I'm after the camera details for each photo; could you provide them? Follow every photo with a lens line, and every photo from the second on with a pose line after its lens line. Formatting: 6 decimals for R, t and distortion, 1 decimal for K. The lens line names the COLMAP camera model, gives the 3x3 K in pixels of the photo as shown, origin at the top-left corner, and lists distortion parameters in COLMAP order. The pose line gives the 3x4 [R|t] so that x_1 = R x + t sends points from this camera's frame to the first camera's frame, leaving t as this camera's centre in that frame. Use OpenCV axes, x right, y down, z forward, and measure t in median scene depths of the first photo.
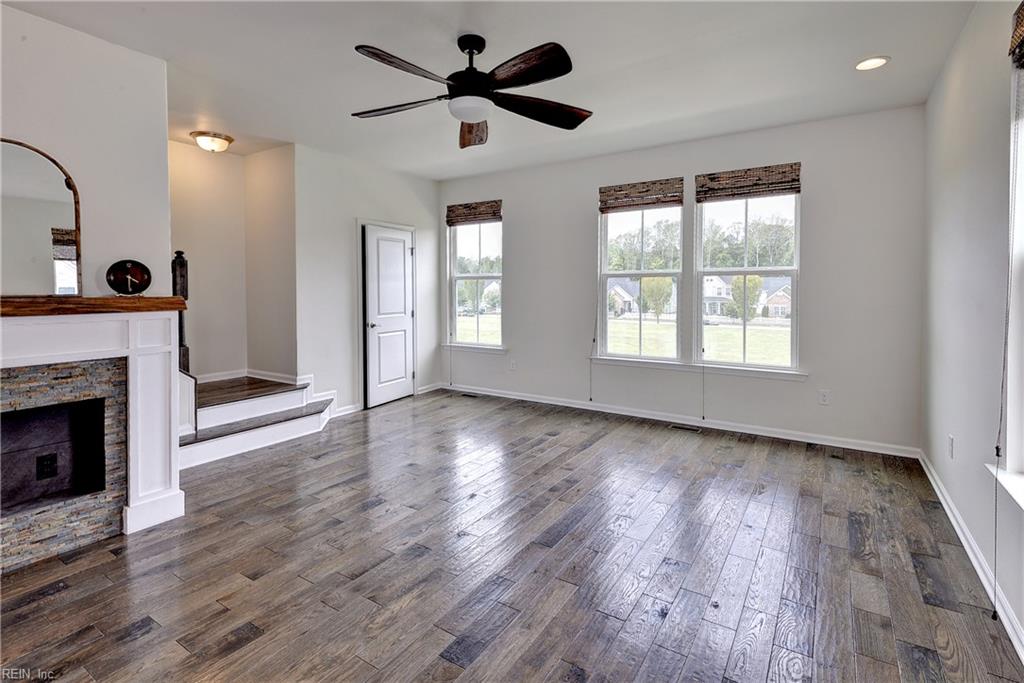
lens RADIAL K [[491.5, 0, 530.2], [0, 491.5, 294.9], [0, 0, 1]] dist [0.010351, -0.005304]
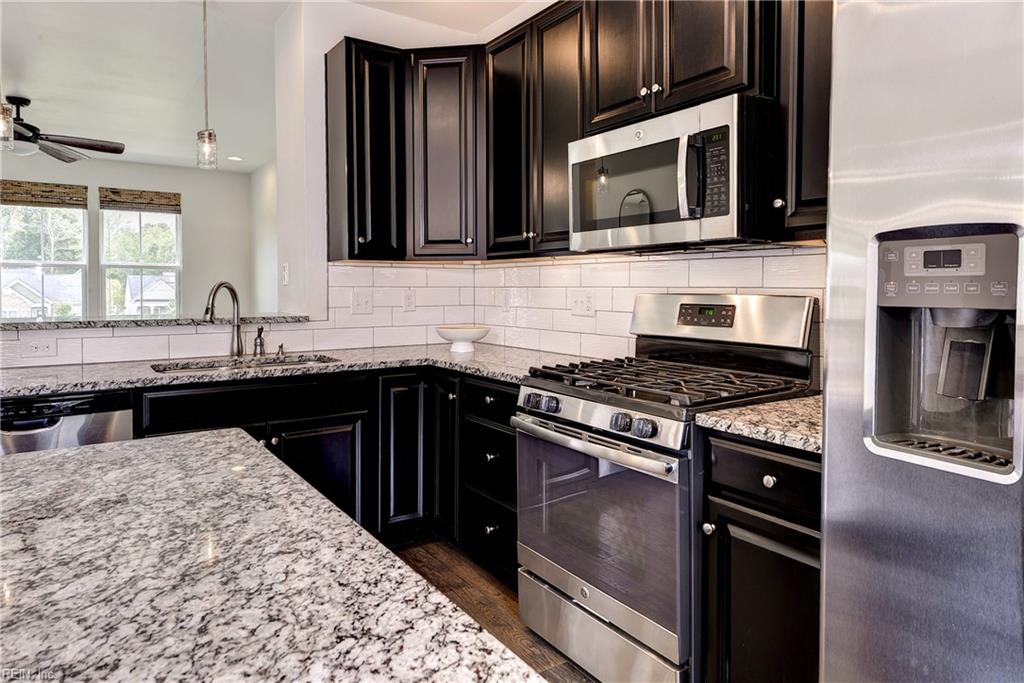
lens RADIAL K [[664.7, 0, 517.6], [0, 664.7, 304.7], [0, 0, 1]] dist [0.032977, -0.008781]
pose [[0.410266, -0.017293, 0.911802, -0.809339], [0.004309, 0.999846, 0.017024, 0.030218], [-0.911956, -0.003056, 0.410277, -0.681796]]
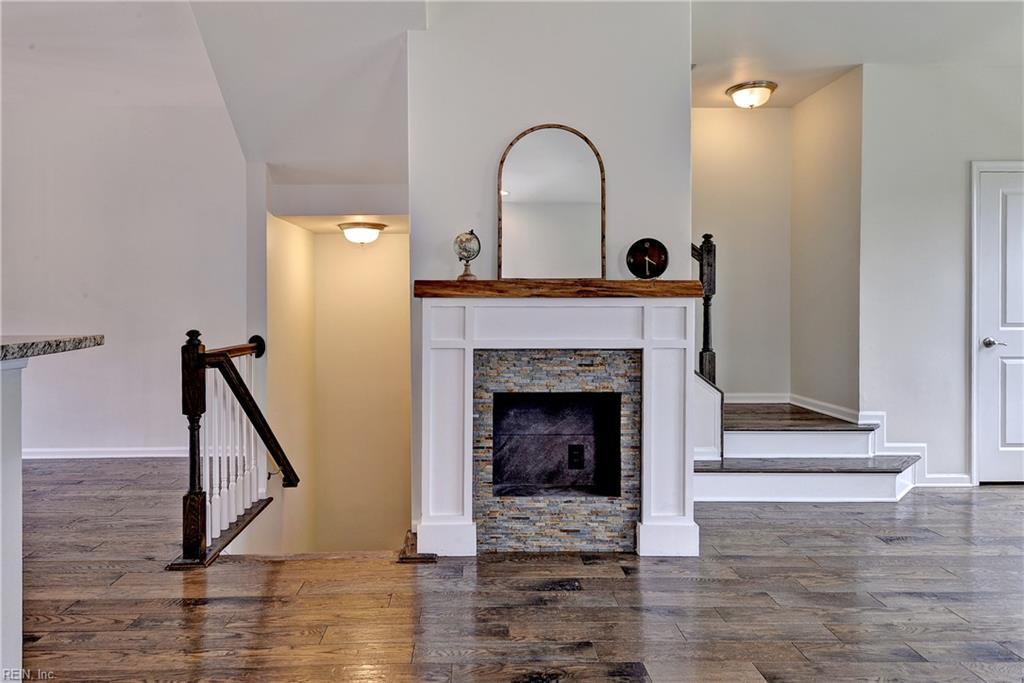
lens RADIAL K [[635.4, 0, 477.8], [0, 635.4, 315.9], [0, 0, 1]] dist [0.028791, -0.009298]
pose [[0.539881, 0.013970, -0.841625, -0.020887], [-0.012130, 0.999888, 0.008816, 0.035552], [0.841654, 0.005449, 0.539990, 0.092572]]
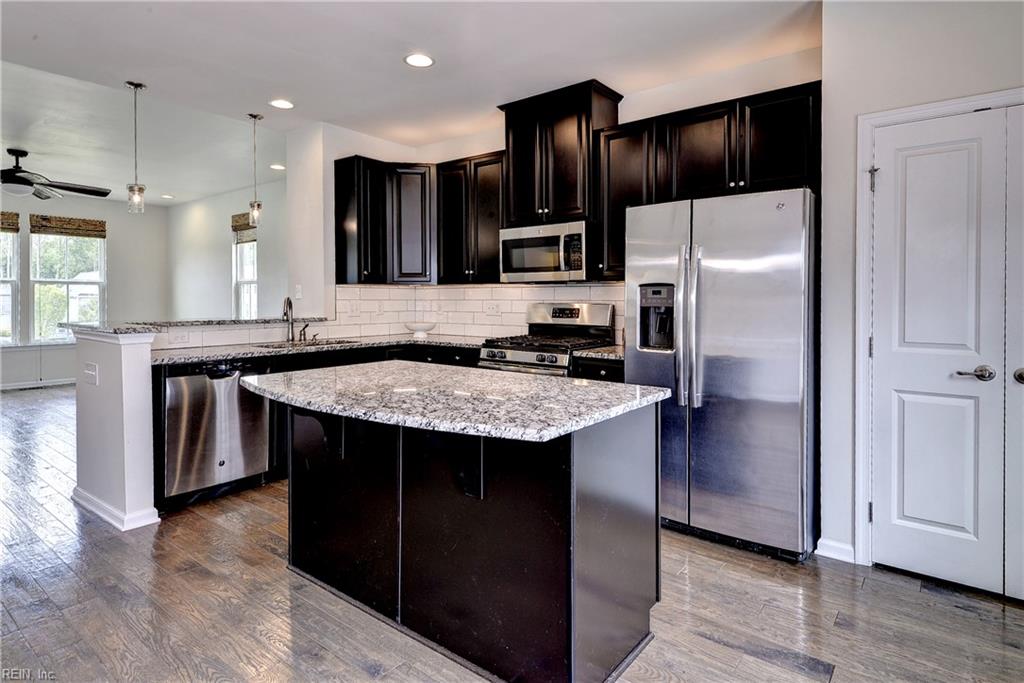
lens RADIAL K [[558.1, 0, 521.5], [0, 558.1, 308.1], [0, 0, 1]] dist [0.025468, -0.003204]
pose [[0.104752, -0.009042, 0.994457, -1.214937], [0.007976, 0.999934, 0.008252, 0.031243], [-0.994466, 0.007067, 0.104818, -0.628928]]
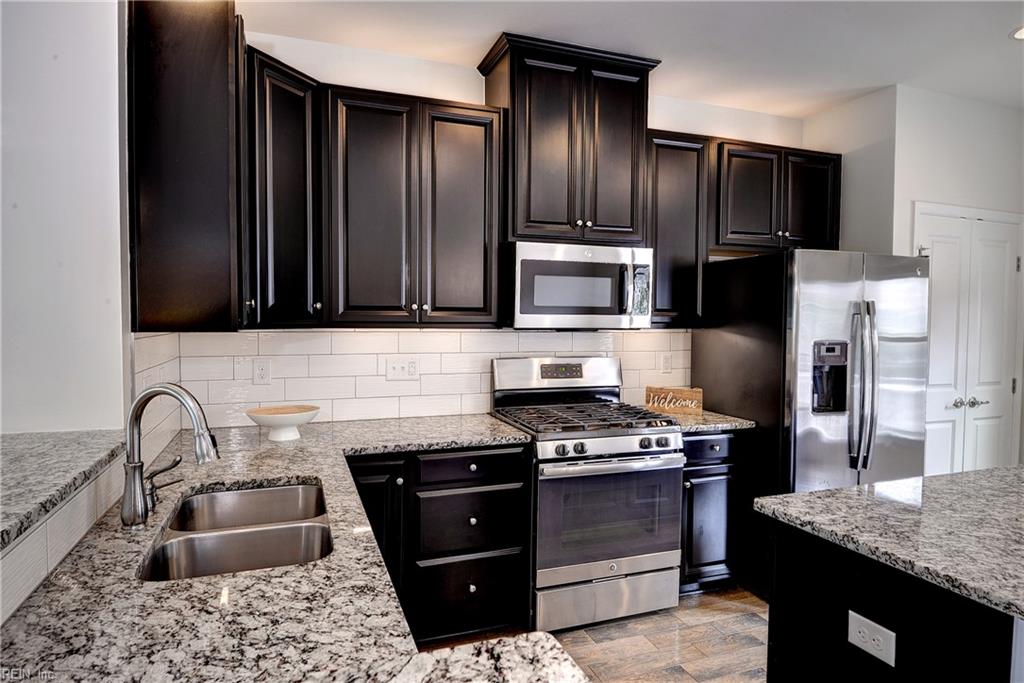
lens RADIAL K [[608.1, 0, 518.9], [0, 608.1, 343.0], [0, 0, 1]] dist [-0.000650, -0.004914]
pose [[-0.797350, -0.026088, 0.602953, -0.663380], [0.001197, 0.998995, 0.044806, -0.017262], [-0.603516, 0.036448, -0.796517, -0.006900]]
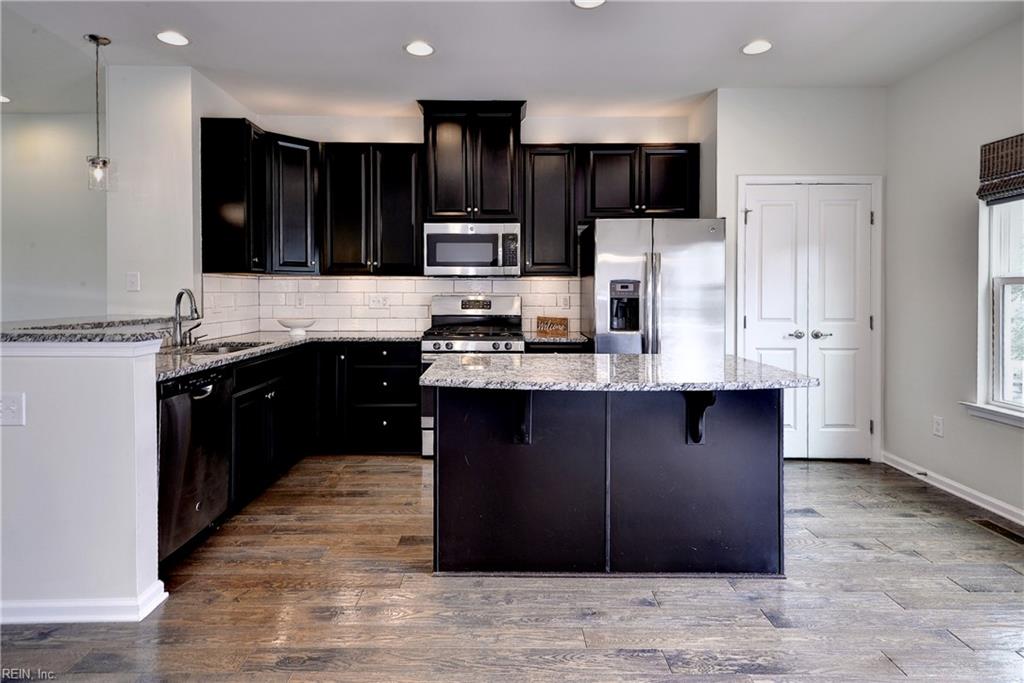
lens RADIAL K [[558.1, 0, 511.5], [0, 558.1, 298.9], [0, 0, 1]] dist [0.025468, -0.003204]
pose [[-0.536022, -0.005732, 0.844185, -1.168422], [0.010369, 0.999857, 0.013372, 0.024529], [-0.844140, 0.015921, -0.535886, -0.113692]]
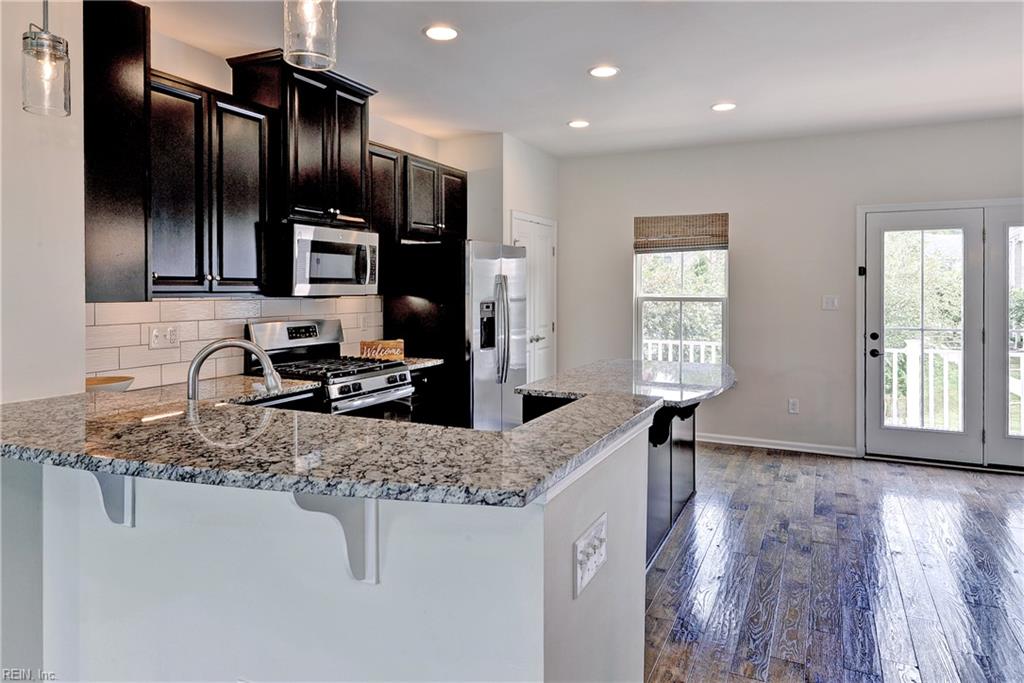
lens RADIAL K [[664.7, 0, 516.8], [0, 664.7, 294.1], [0, 0, 1]] dist [0.032977, -0.008781]
pose [[-0.992104, 0.005739, -0.125286, -0.450832], [0.003328, 0.999805, 0.019441, -0.021578], [0.125373, 0.018871, -0.991930, 0.348836]]
